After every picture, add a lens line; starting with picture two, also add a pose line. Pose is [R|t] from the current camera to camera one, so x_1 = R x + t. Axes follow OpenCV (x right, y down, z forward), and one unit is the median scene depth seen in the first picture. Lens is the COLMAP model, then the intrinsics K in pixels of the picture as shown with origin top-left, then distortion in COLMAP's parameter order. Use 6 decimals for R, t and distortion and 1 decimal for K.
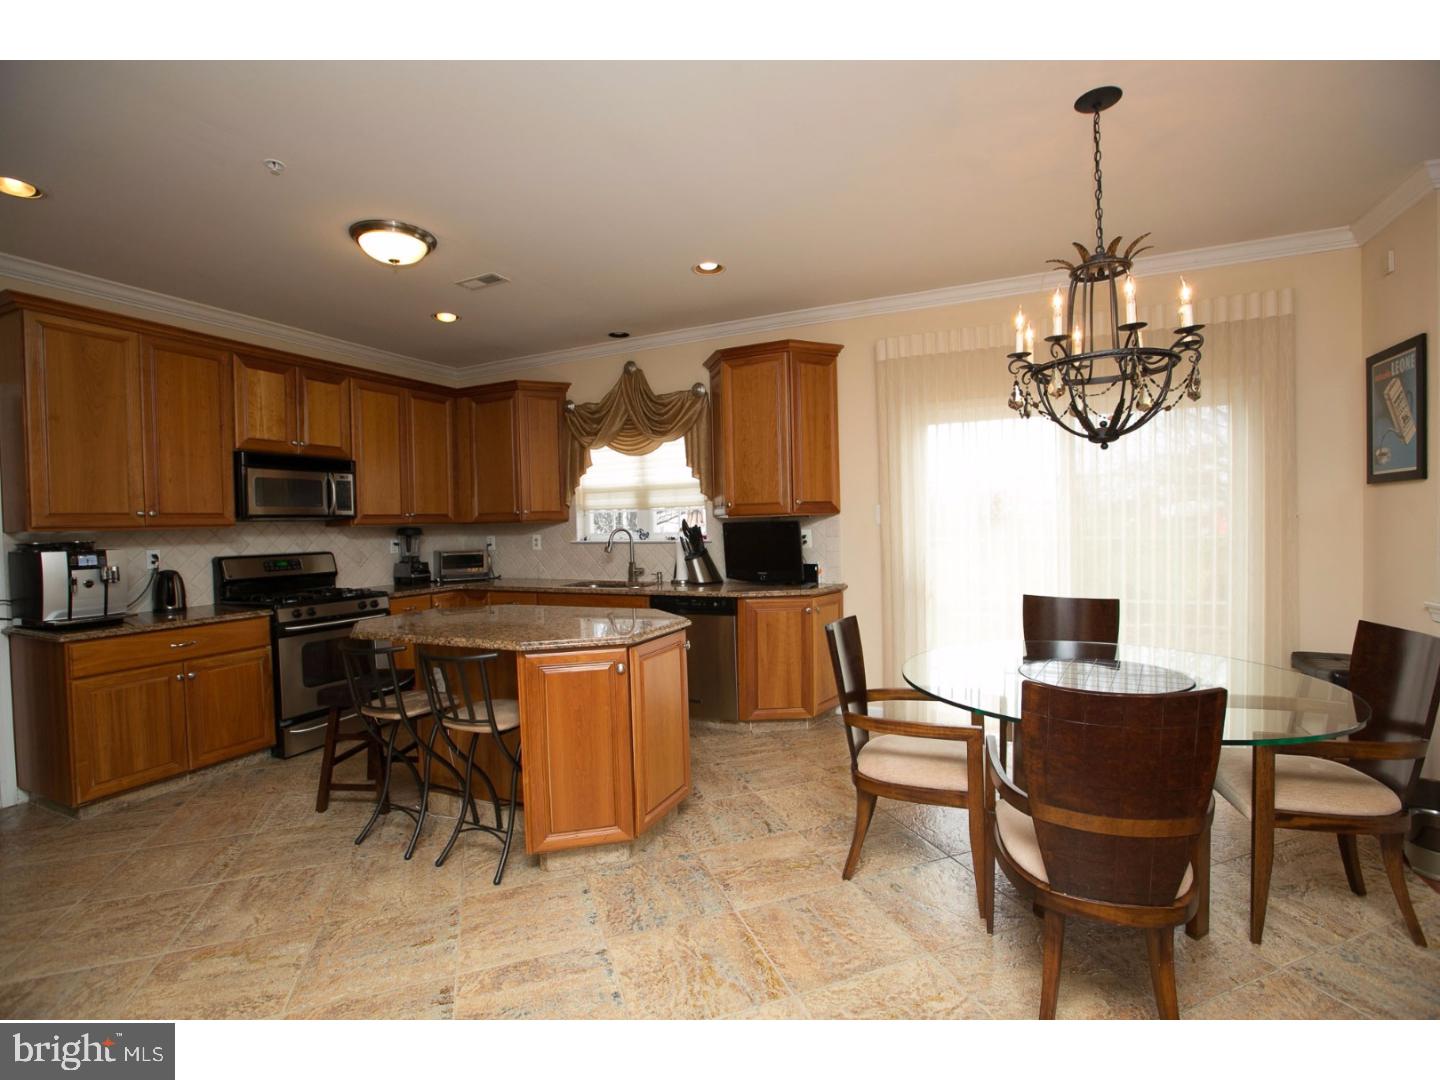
lens RADIAL K [[654.1, 0, 726.4], [0, 654.1, 538.3], [0, 0, 1]] dist [-0.039141, 0.009949]
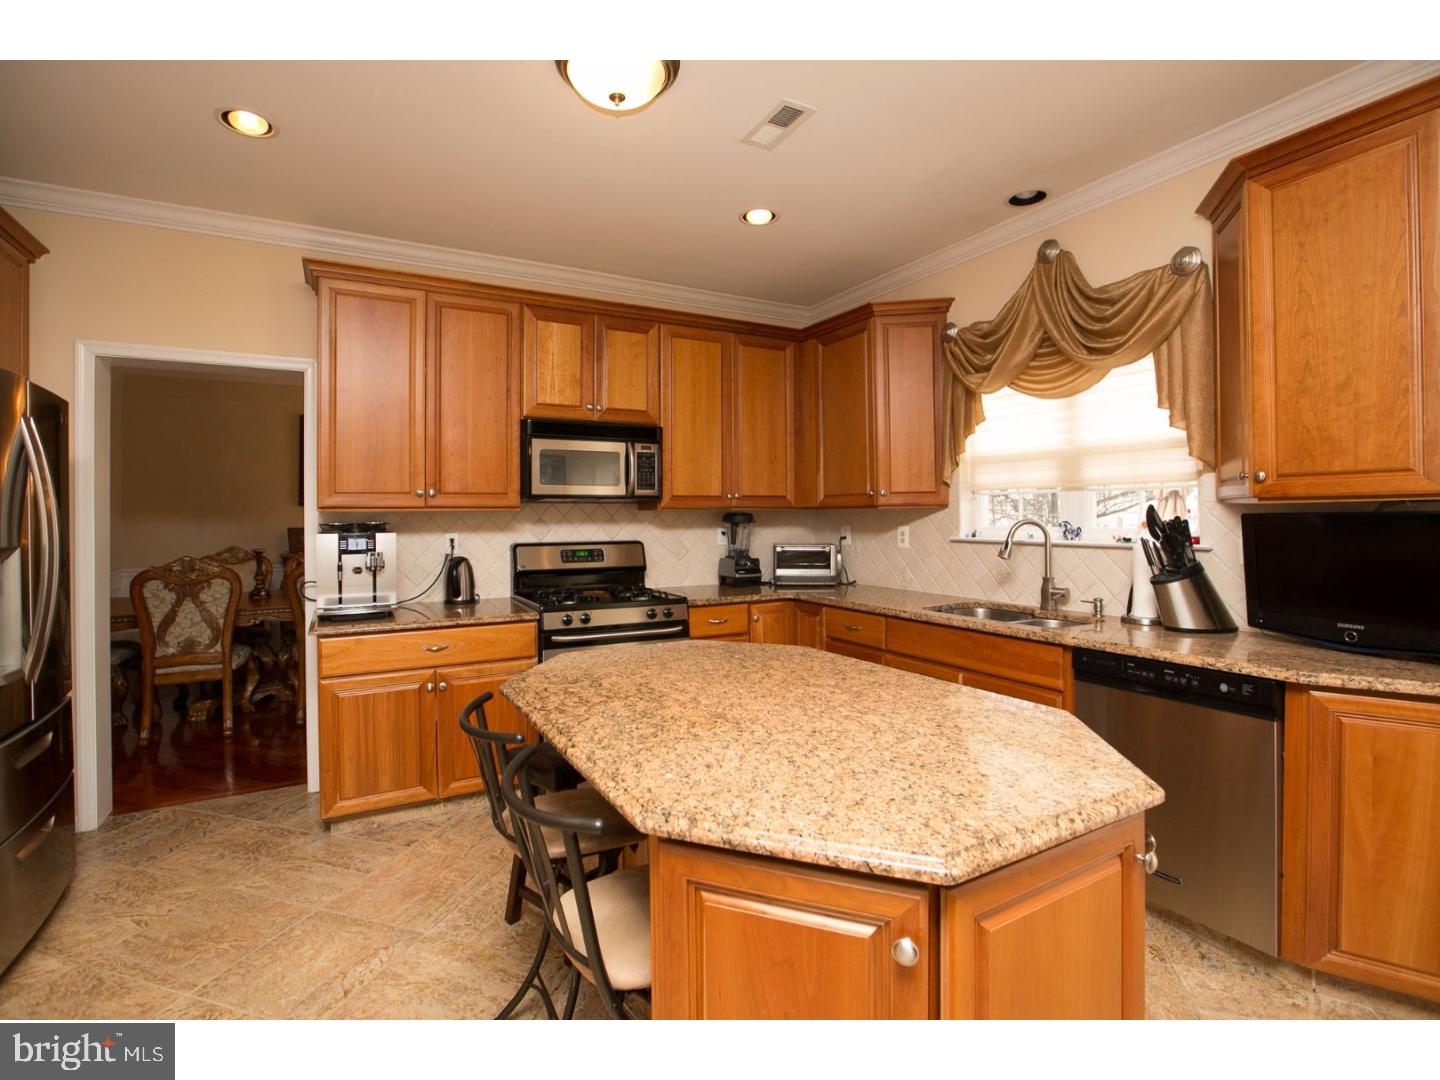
lens RADIAL K [[689.4, 0, 707.4], [0, 689.4, 513.2], [0, 0, 1]] dist [-0.042945, 0.014551]
pose [[0.798450, 0.015584, -0.601859, -0.020111], [-0.026105, 0.999621, -0.008749, -0.008549], [0.601494, 0.022697, 0.798555, 0.335756]]
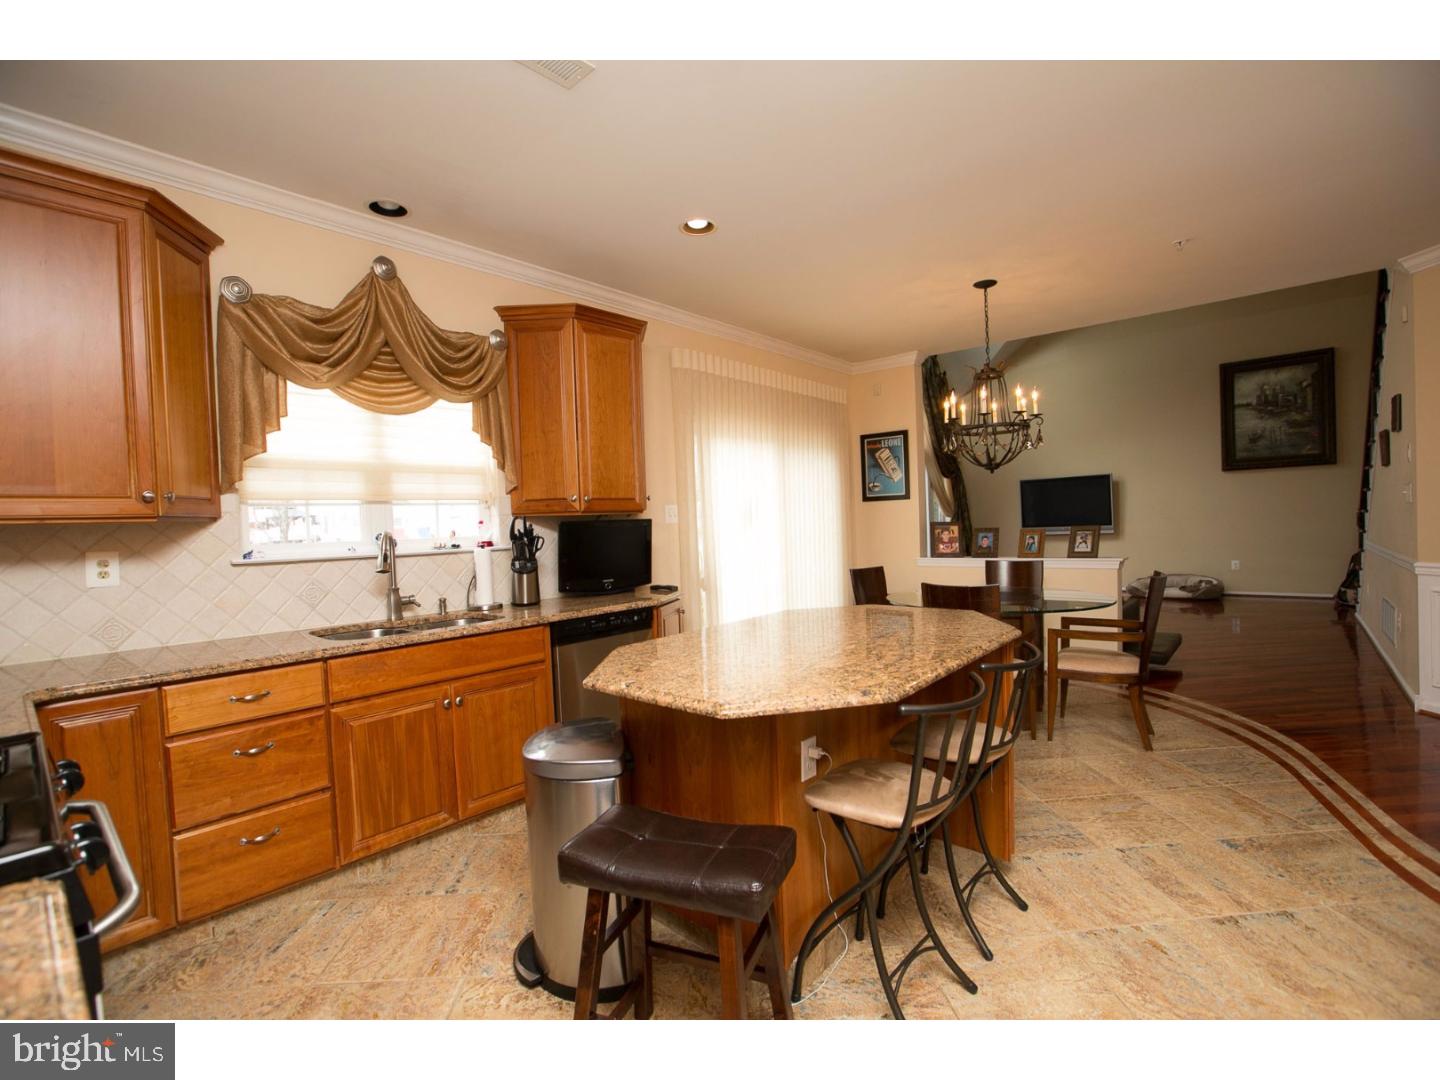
lens RADIAL K [[654.1, 0, 726.4], [0, 654.1, 538.3], [0, 0, 1]] dist [-0.039141, 0.009949]
pose [[0.292712, -0.003318, 0.956195, -0.654524], [0.059462, 0.998122, -0.014739, 0.018333], [-0.954350, 0.061172, 0.292360, 0.560423]]
